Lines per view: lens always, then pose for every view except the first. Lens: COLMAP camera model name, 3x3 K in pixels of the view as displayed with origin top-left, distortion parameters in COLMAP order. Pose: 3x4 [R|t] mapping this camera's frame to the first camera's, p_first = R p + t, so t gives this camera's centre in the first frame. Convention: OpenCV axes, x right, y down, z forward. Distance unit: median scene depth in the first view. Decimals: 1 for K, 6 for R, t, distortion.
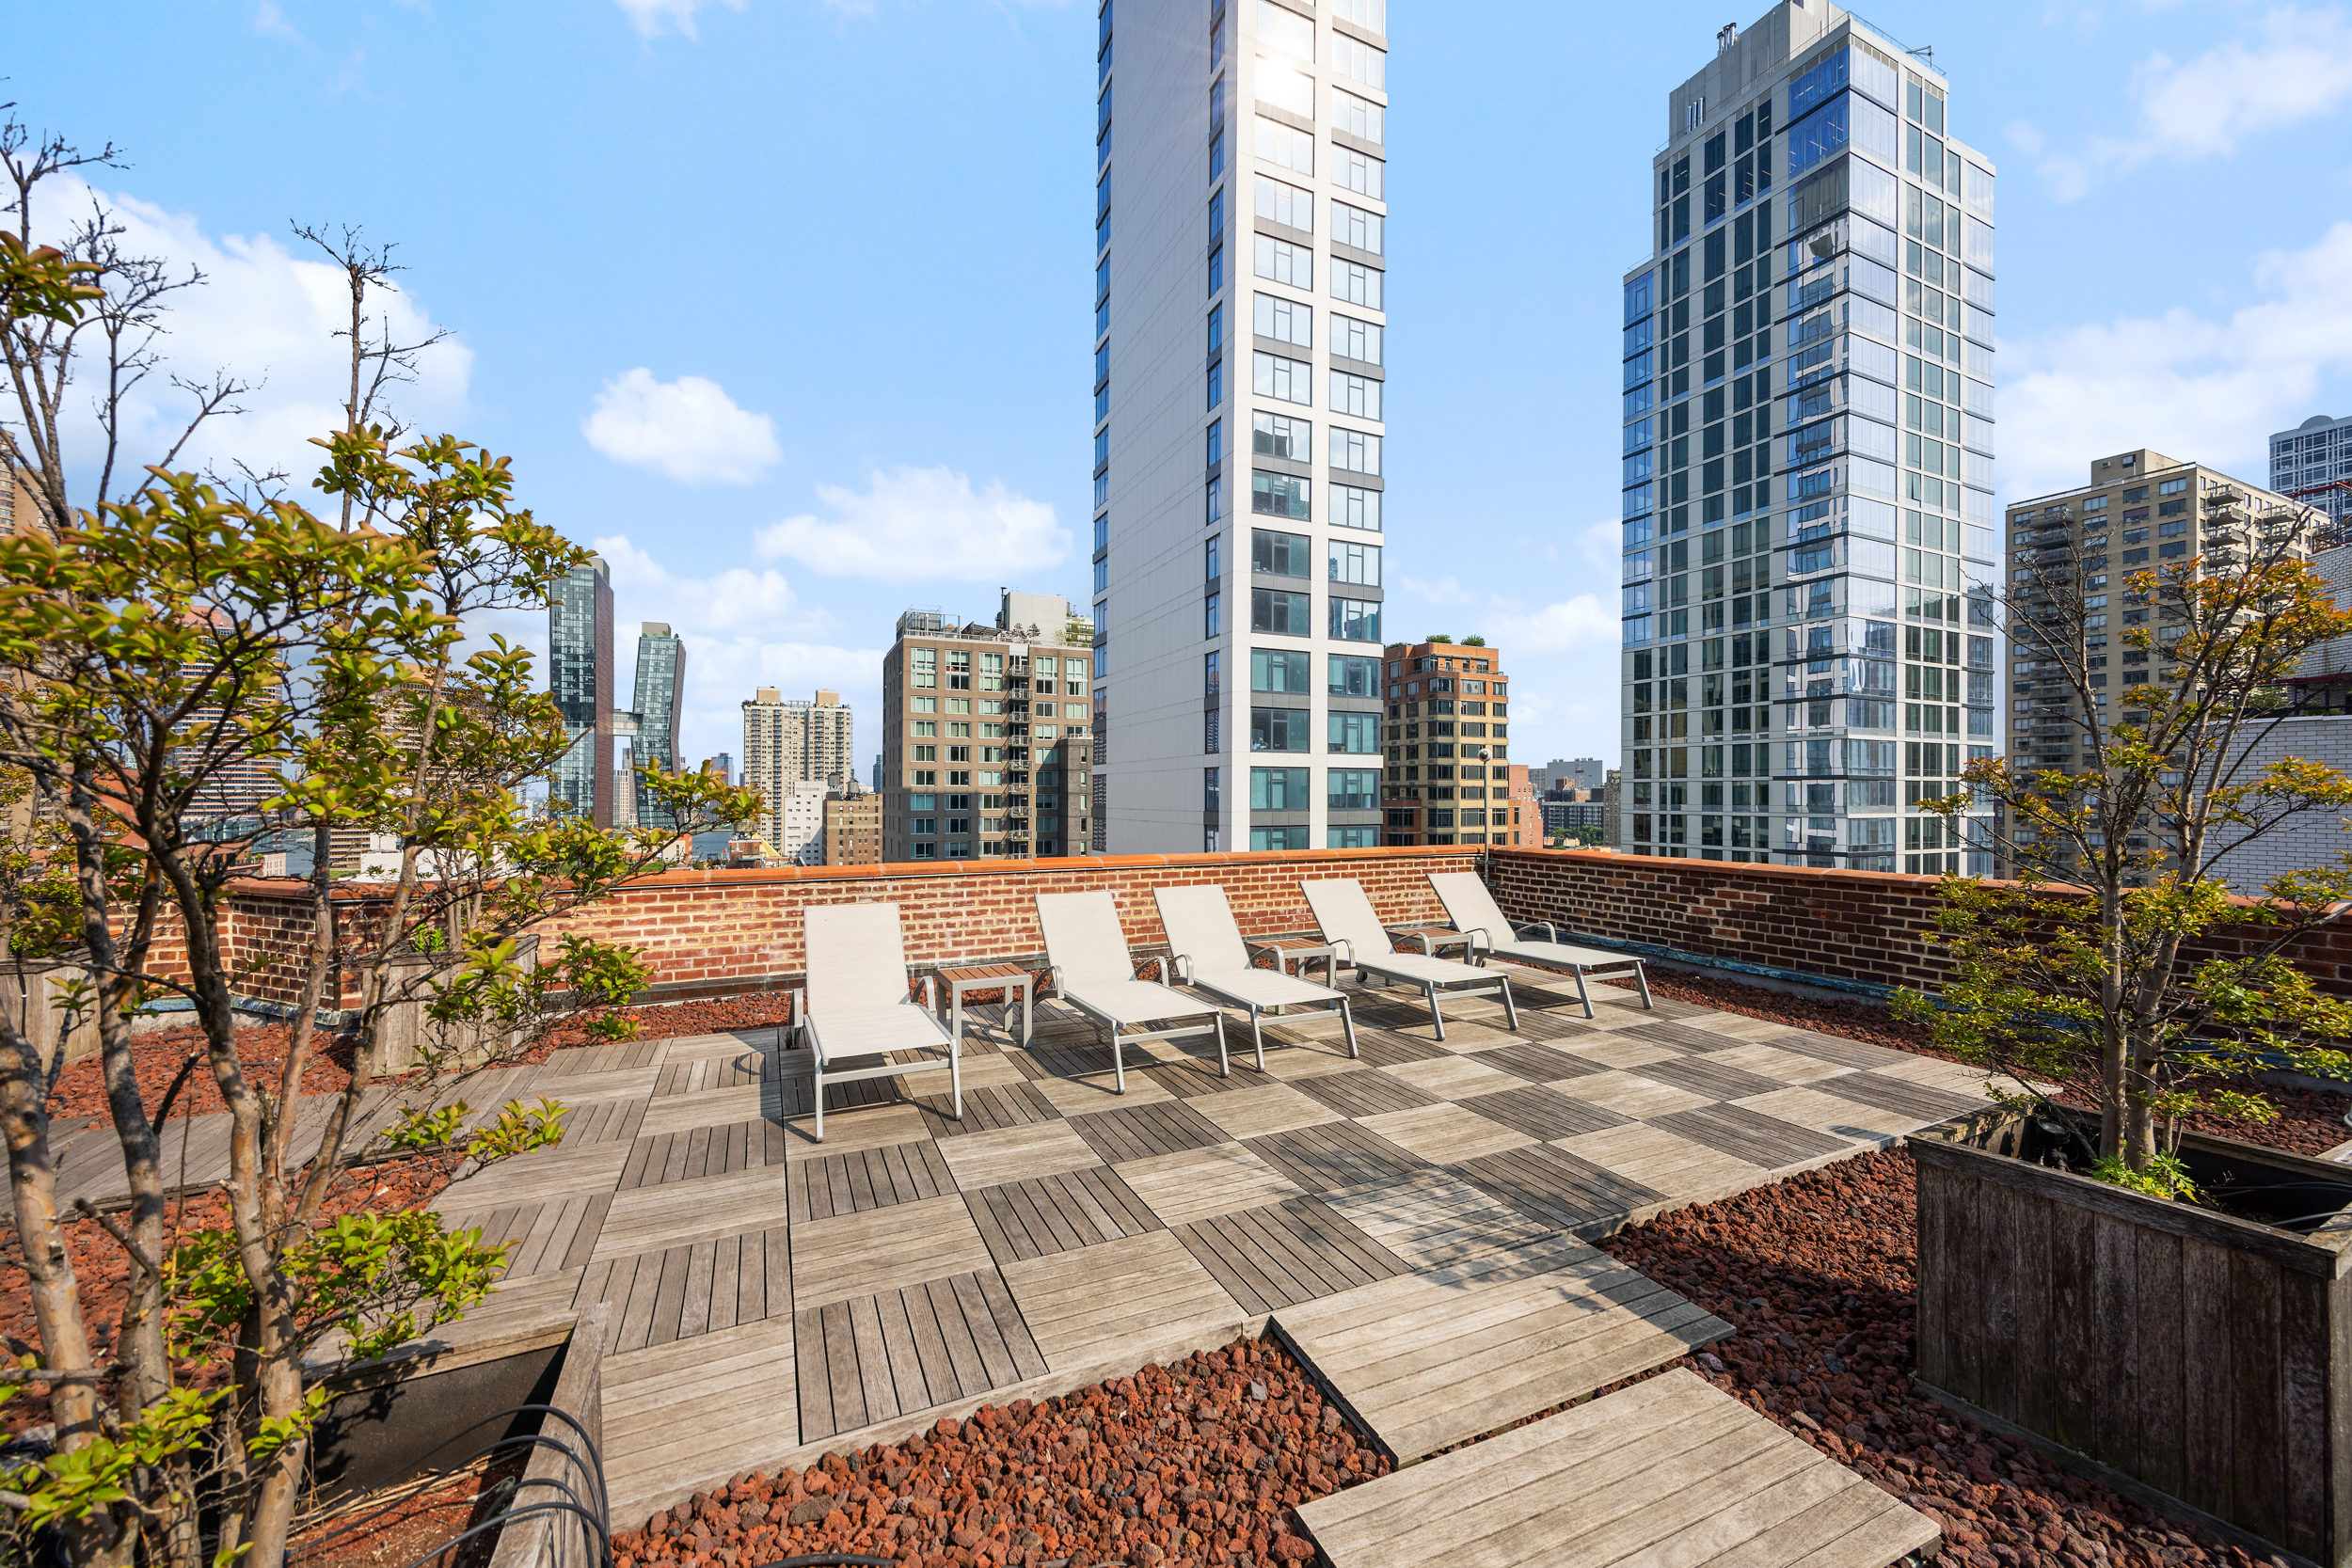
lens RADIAL K [[949.8, 0, 1217.7], [0, 949.8, 797.2], [0, 0, 1]] dist [0.001615, -0.000165]
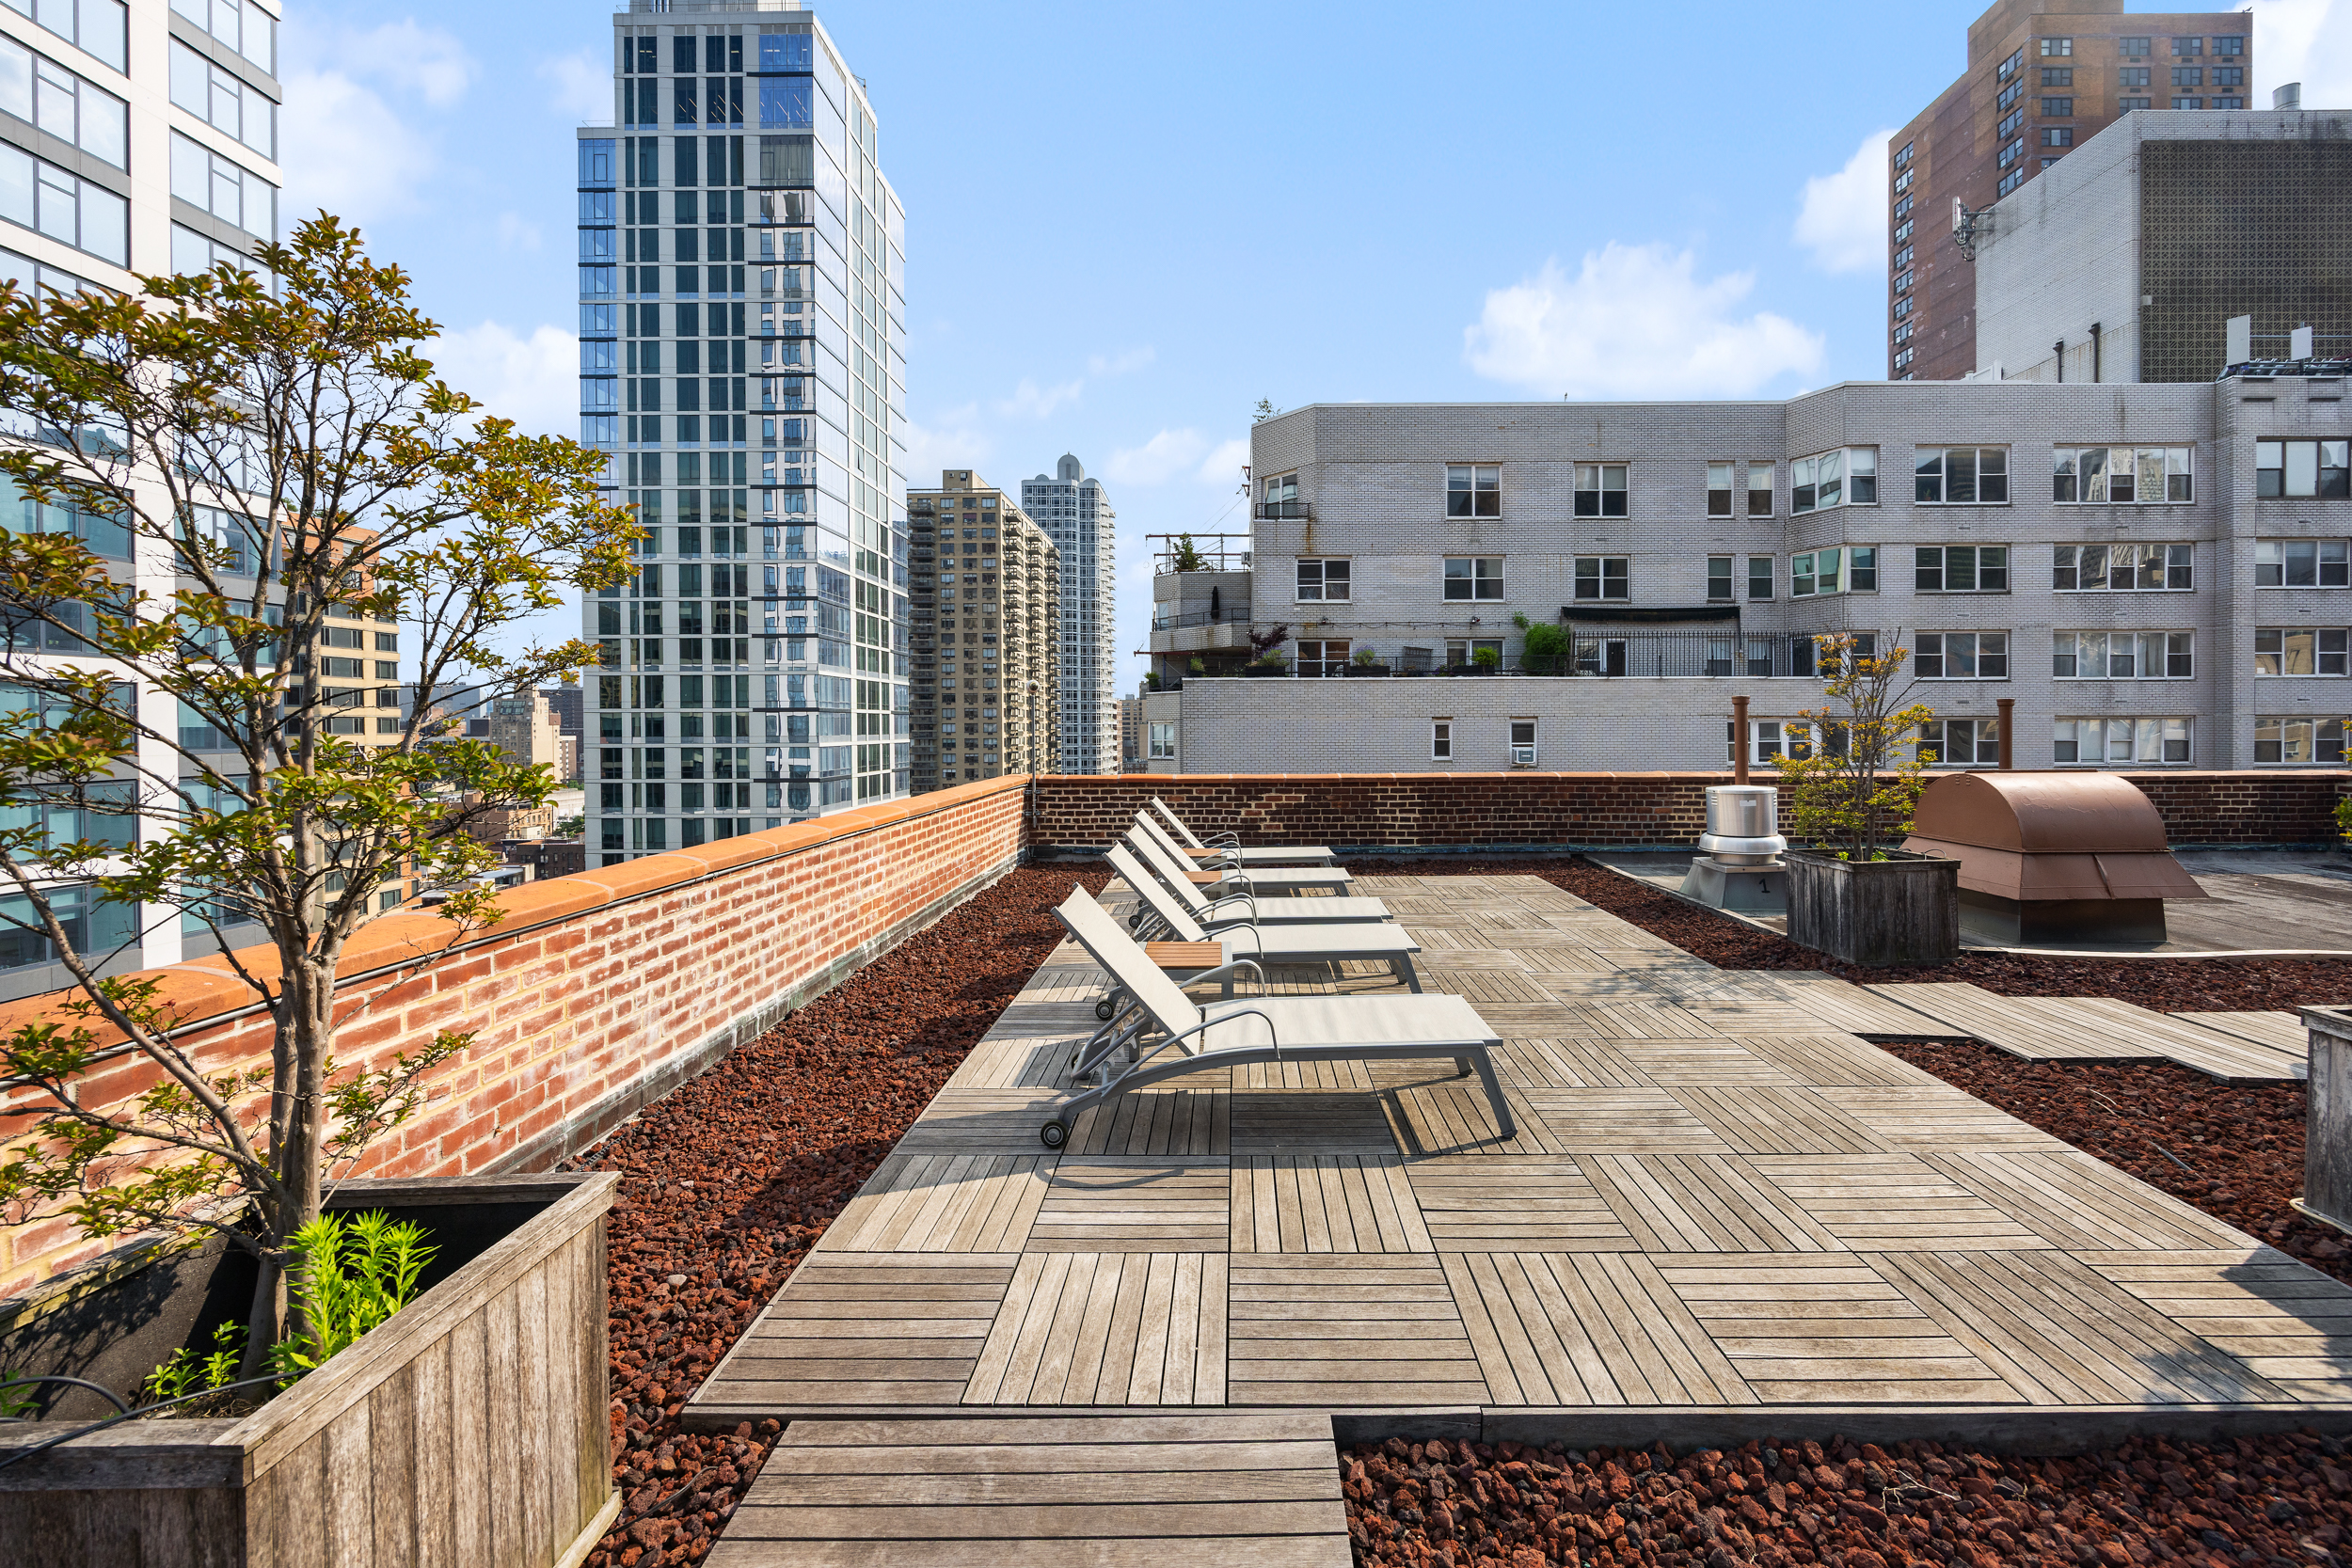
lens RADIAL K [[993.4, 0, 1178.0], [0, 993.4, 730.9], [0, 0, 1]] dist [0.017400, -0.000105]
pose [[0.430606, -0.008560, 0.902499, -0.185218], [0.007477, 0.999955, 0.005917, -0.000187], [-0.902509, 0.004200, 0.430651, 0.125260]]
